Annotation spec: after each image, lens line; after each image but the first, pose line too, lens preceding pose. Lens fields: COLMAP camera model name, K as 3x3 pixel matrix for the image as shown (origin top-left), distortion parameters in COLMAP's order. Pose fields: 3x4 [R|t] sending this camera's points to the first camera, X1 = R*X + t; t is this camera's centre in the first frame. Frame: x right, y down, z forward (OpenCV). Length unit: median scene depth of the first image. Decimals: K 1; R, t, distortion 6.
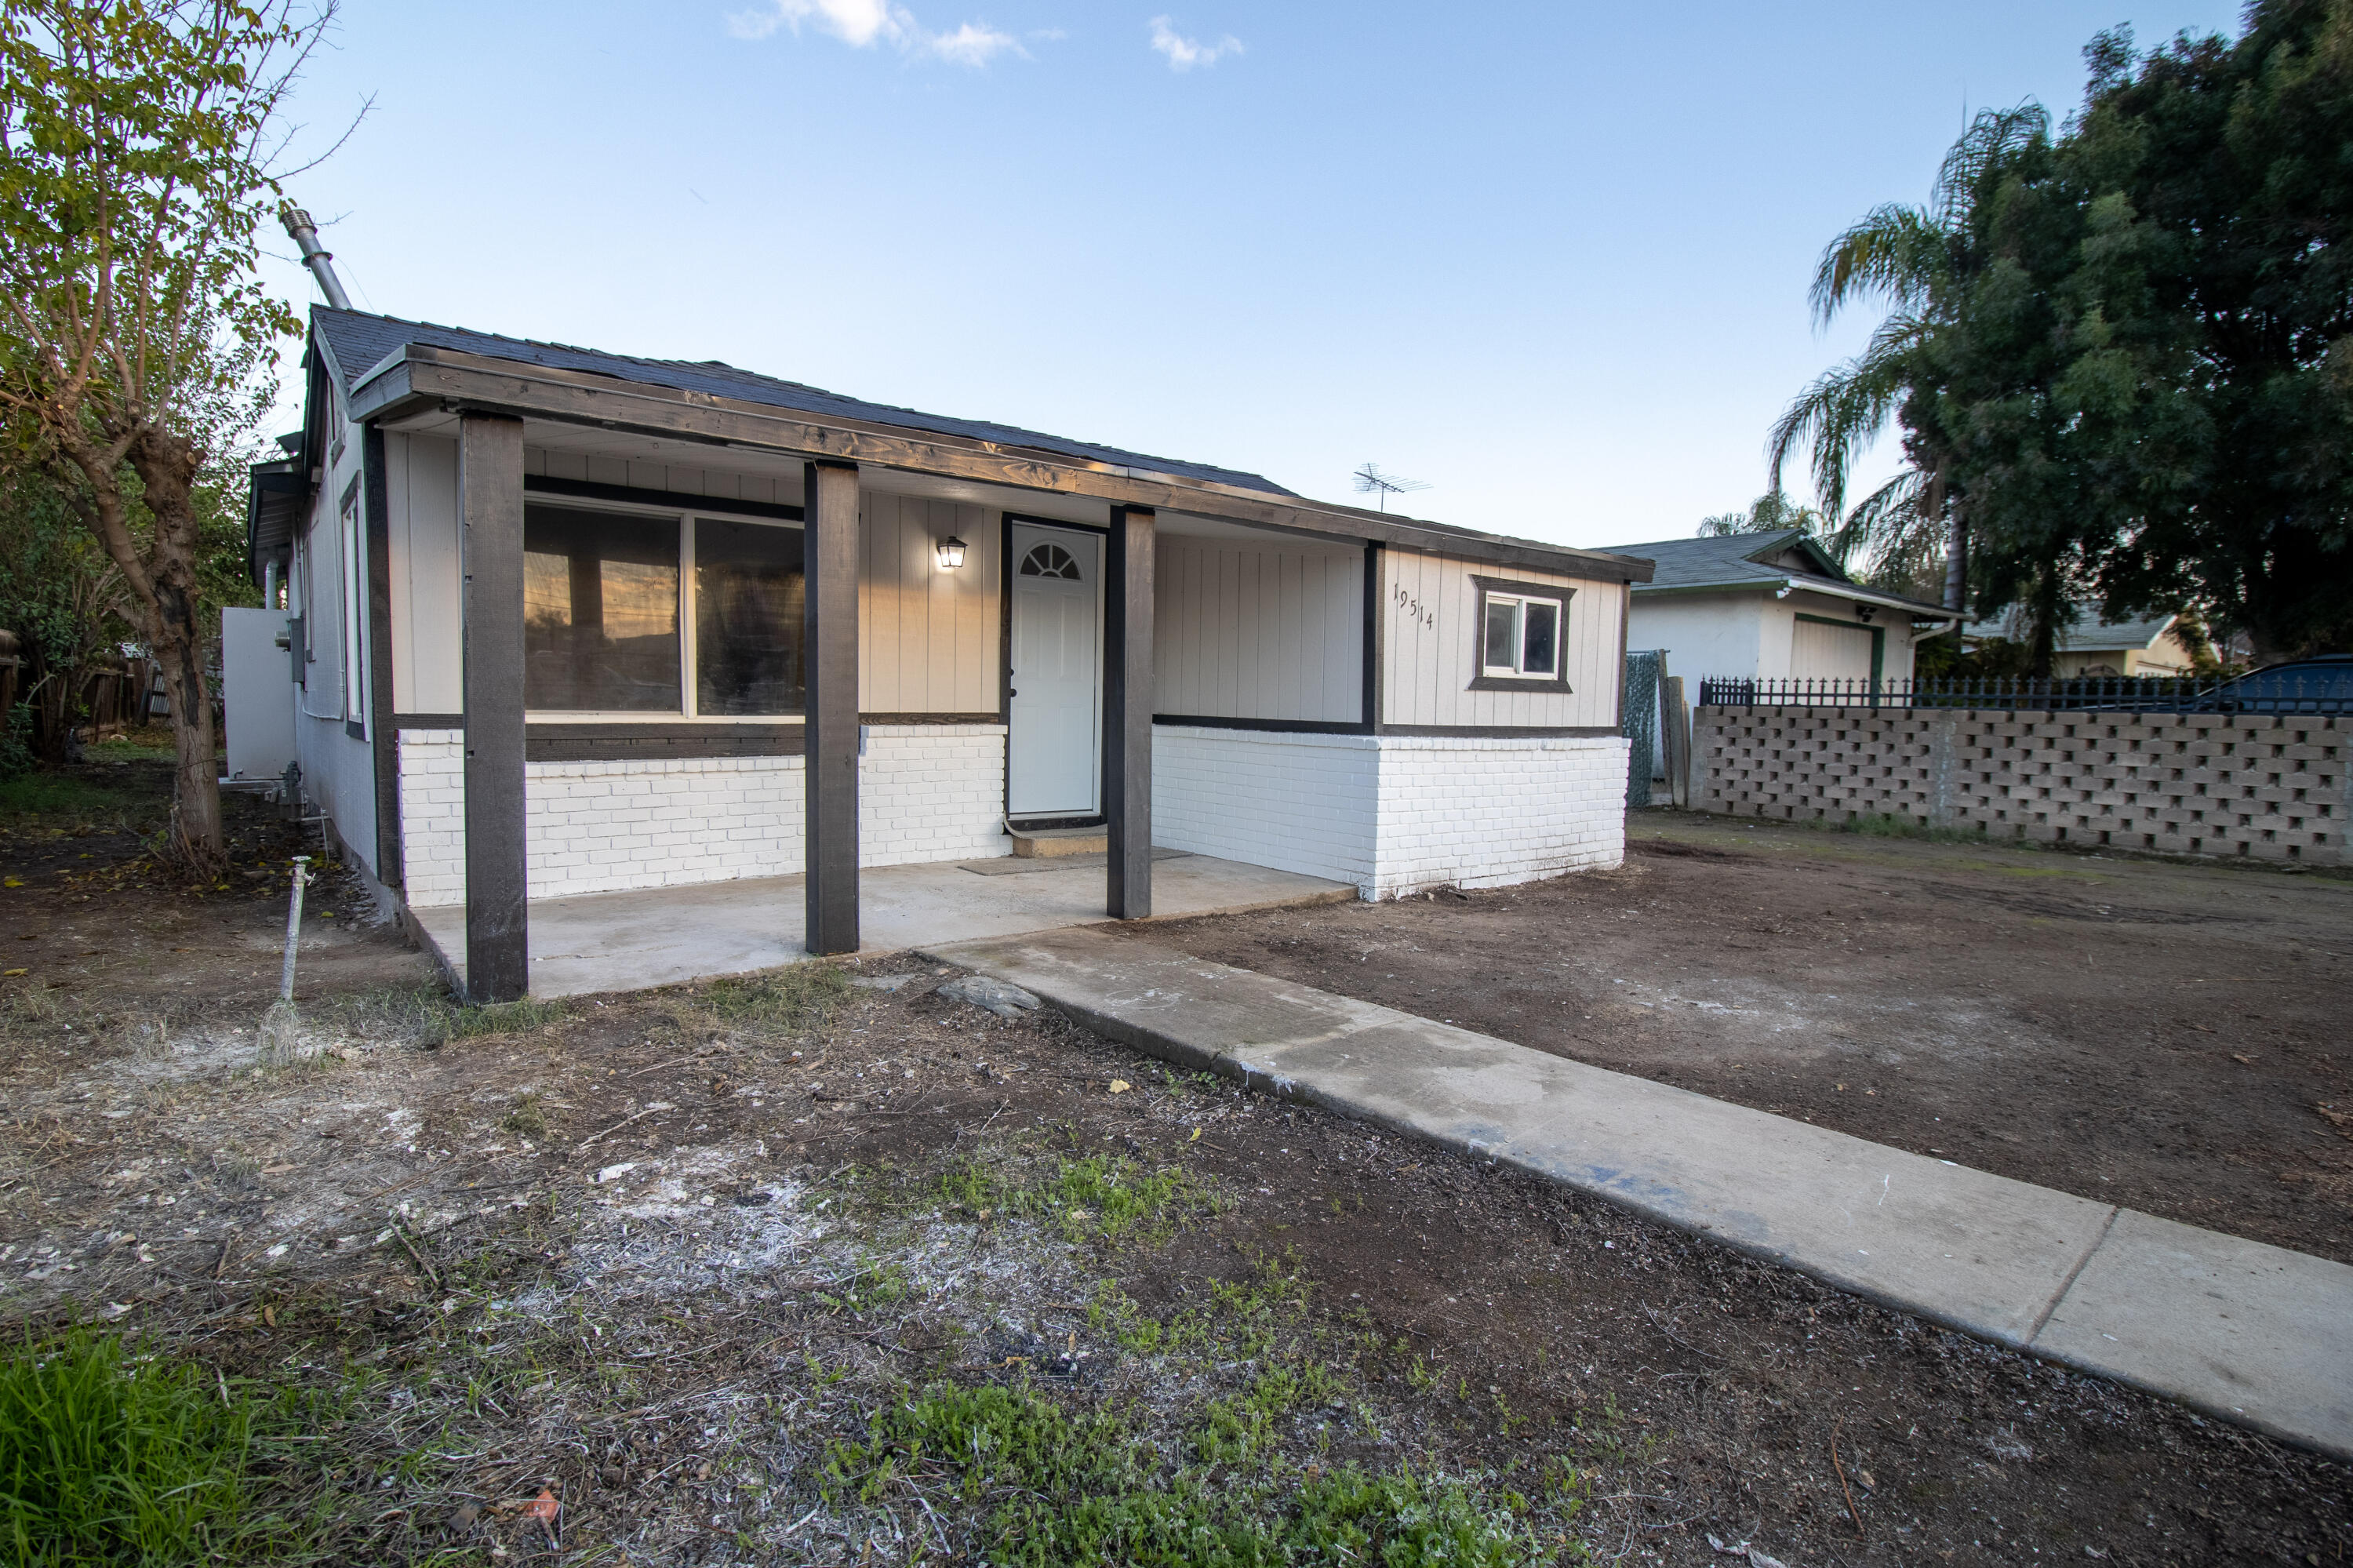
lens RADIAL K [[1072.8, 0, 1084.8], [0, 1072.8, 726.0], [0, 0, 1]] dist [0.001376, 0.000070]
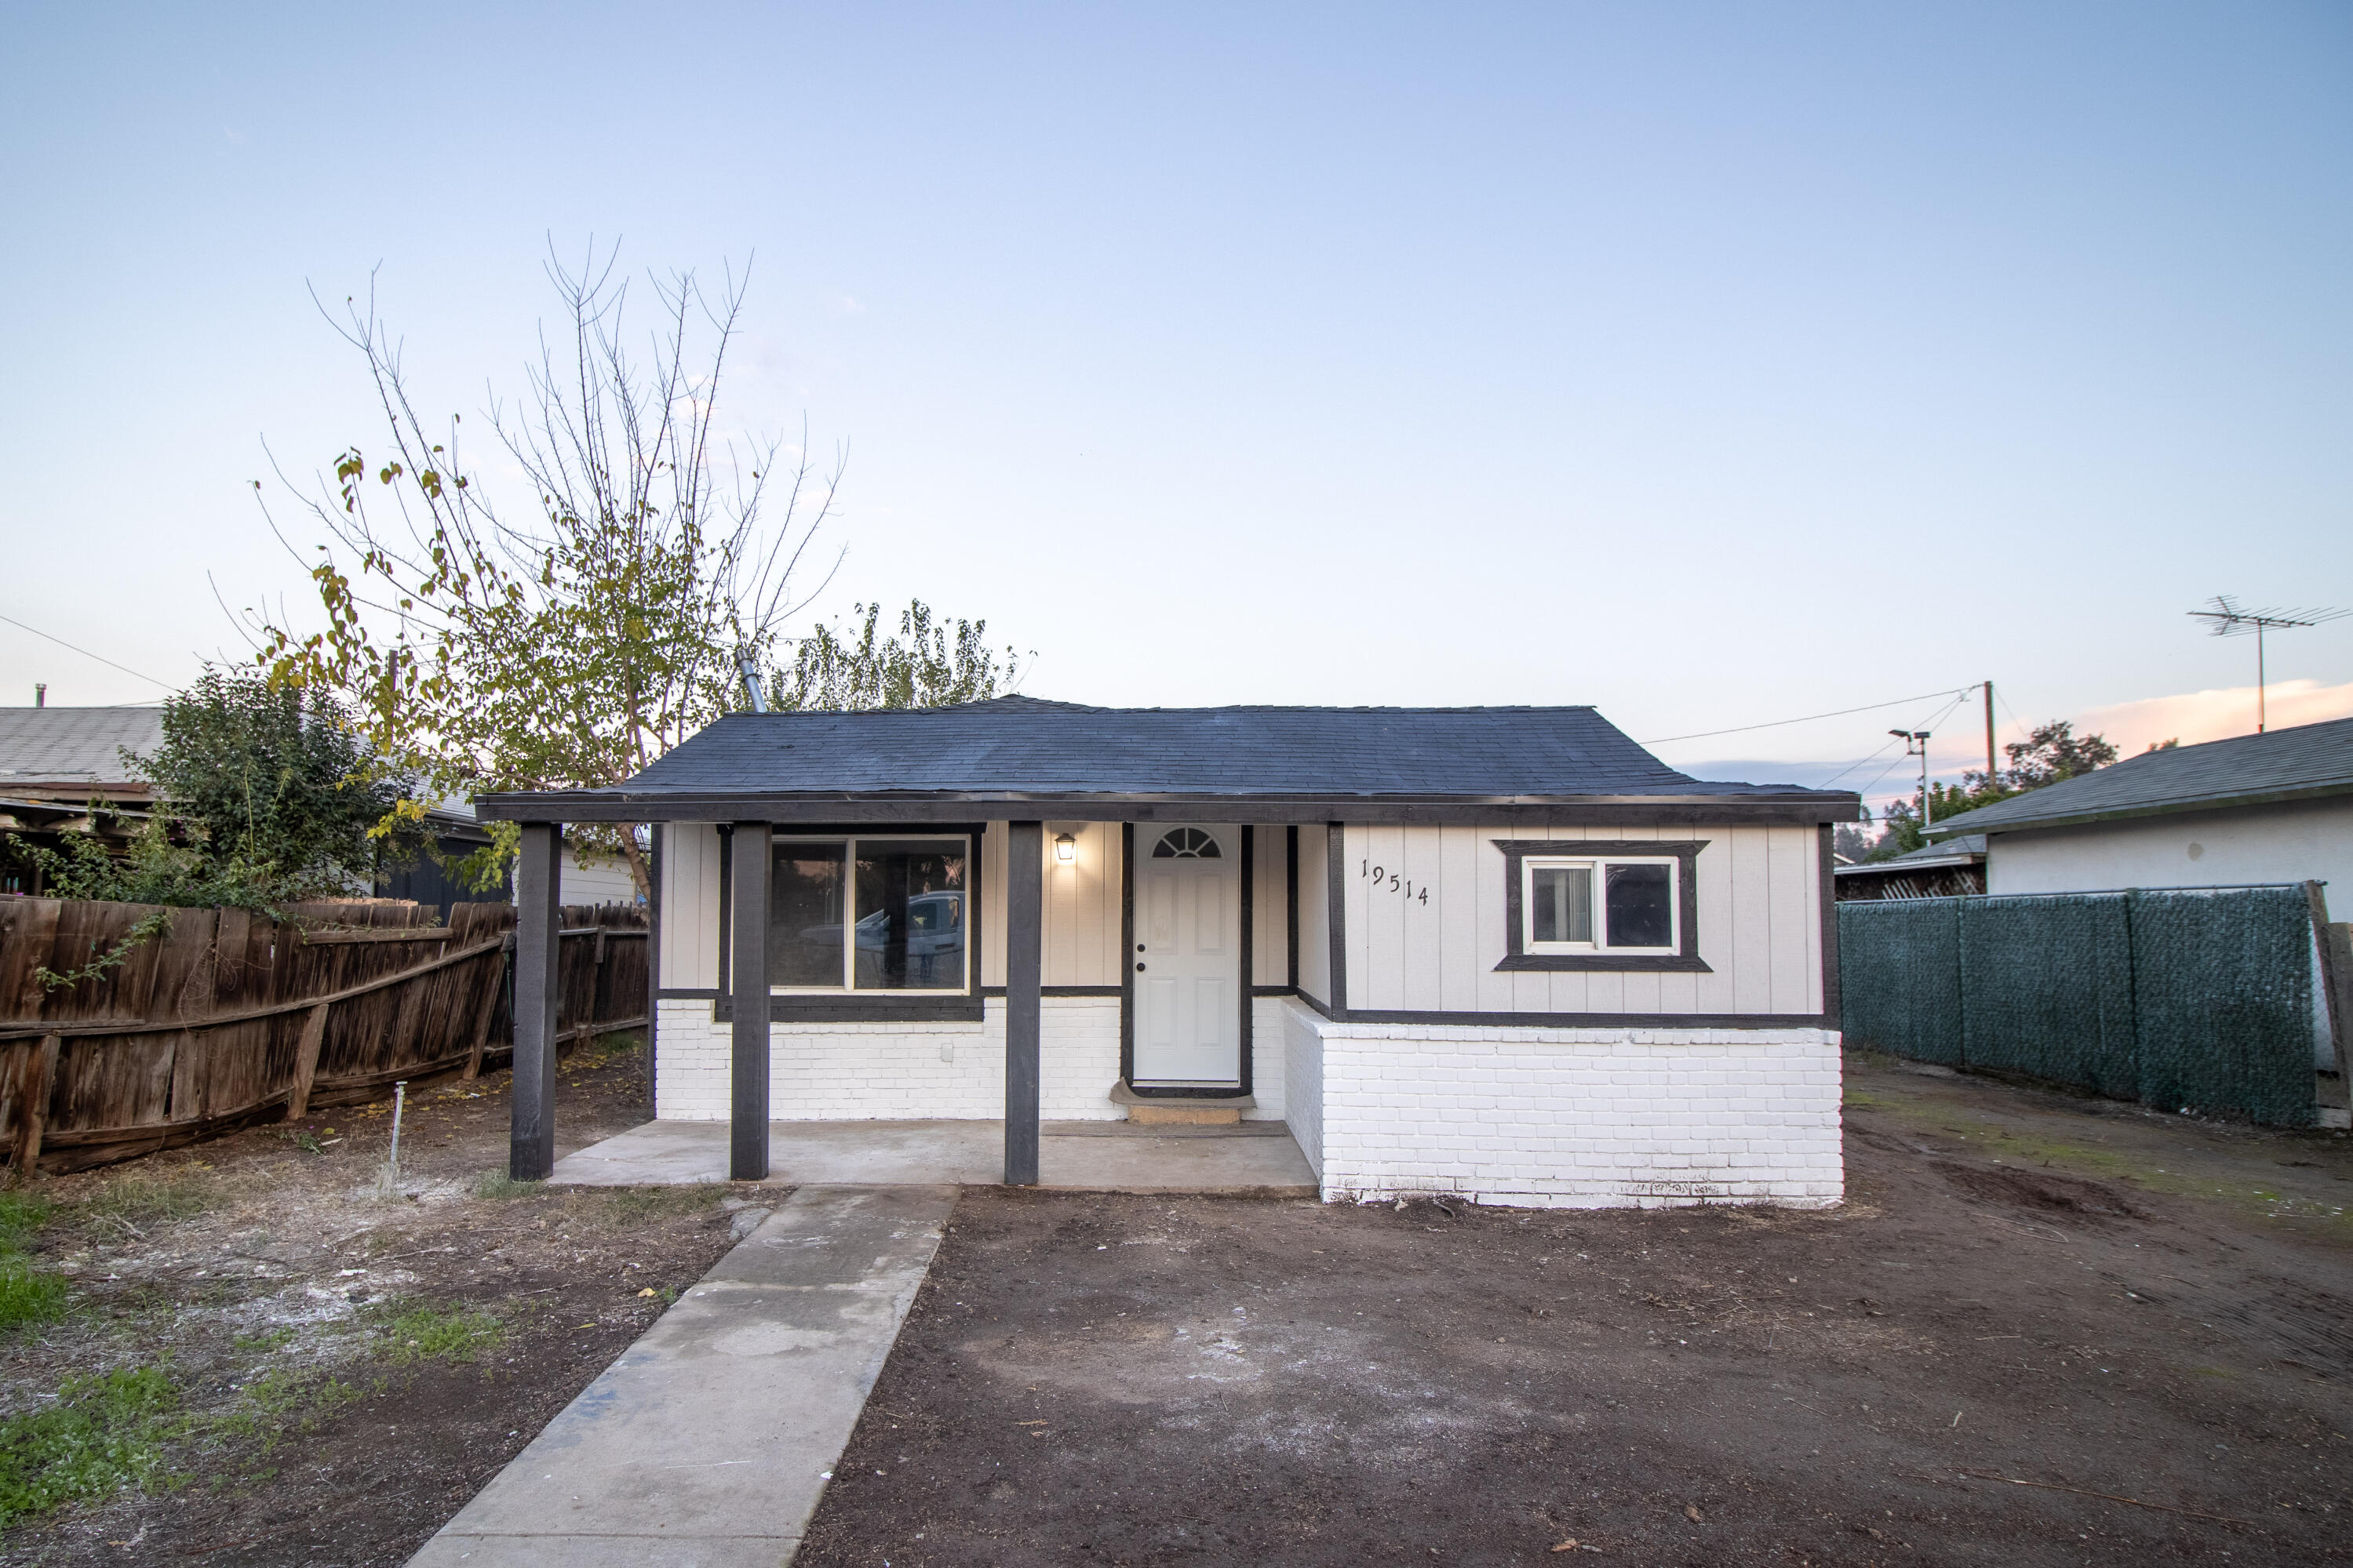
lens RADIAL K [[1116.5, 0, 1134.6], [0, 1116.5, 802.6], [0, 0, 1]] dist [-0.004536, -0.001792]
pose [[0.801528, -0.081607, -0.592362, 0.644738], [-0.002734, 0.990133, -0.140107, -0.039379], [0.597951, 0.113919, 0.793396, 0.077162]]
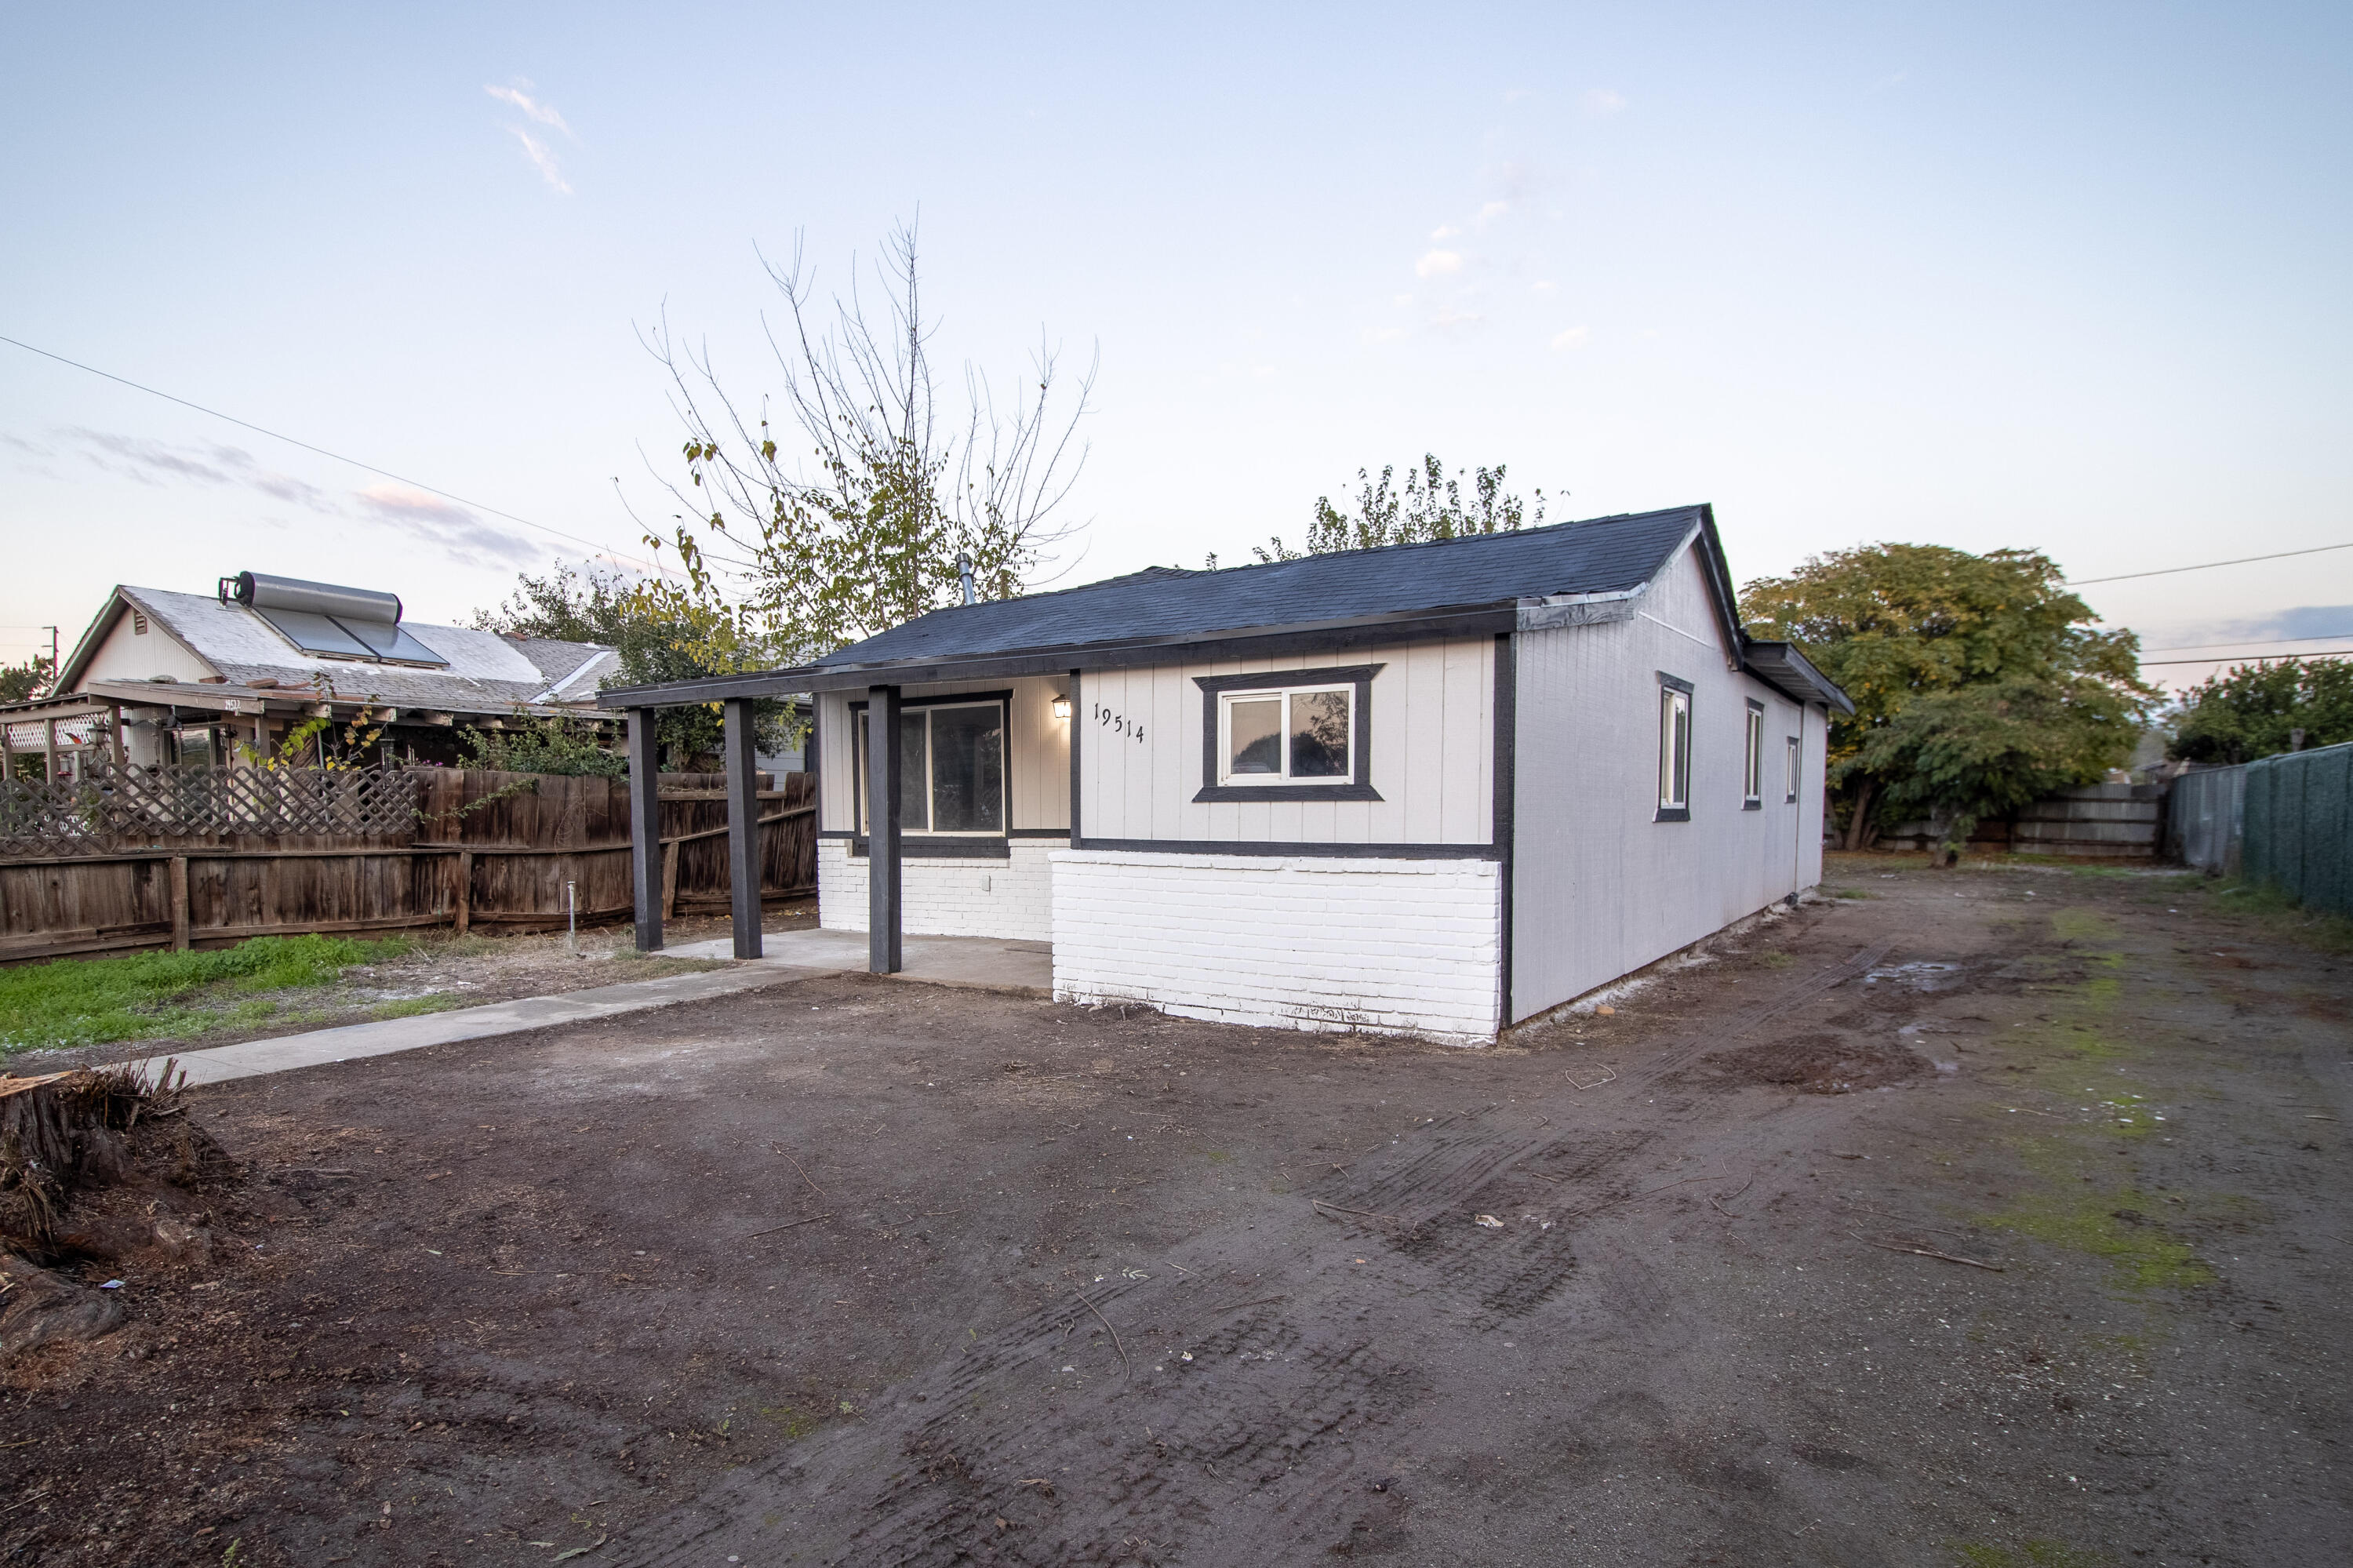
lens RADIAL K [[1174.5, 0, 1185.4], [0, 1174.5, 798.3], [0, 0, 1]] dist [-0.003264, -0.009575]
pose [[0.396505, -0.026100, -0.917661, 1.231063], [-0.007134, 0.999478, -0.031509, -0.004461], [0.918005, 0.019040, 0.396112, 0.566129]]
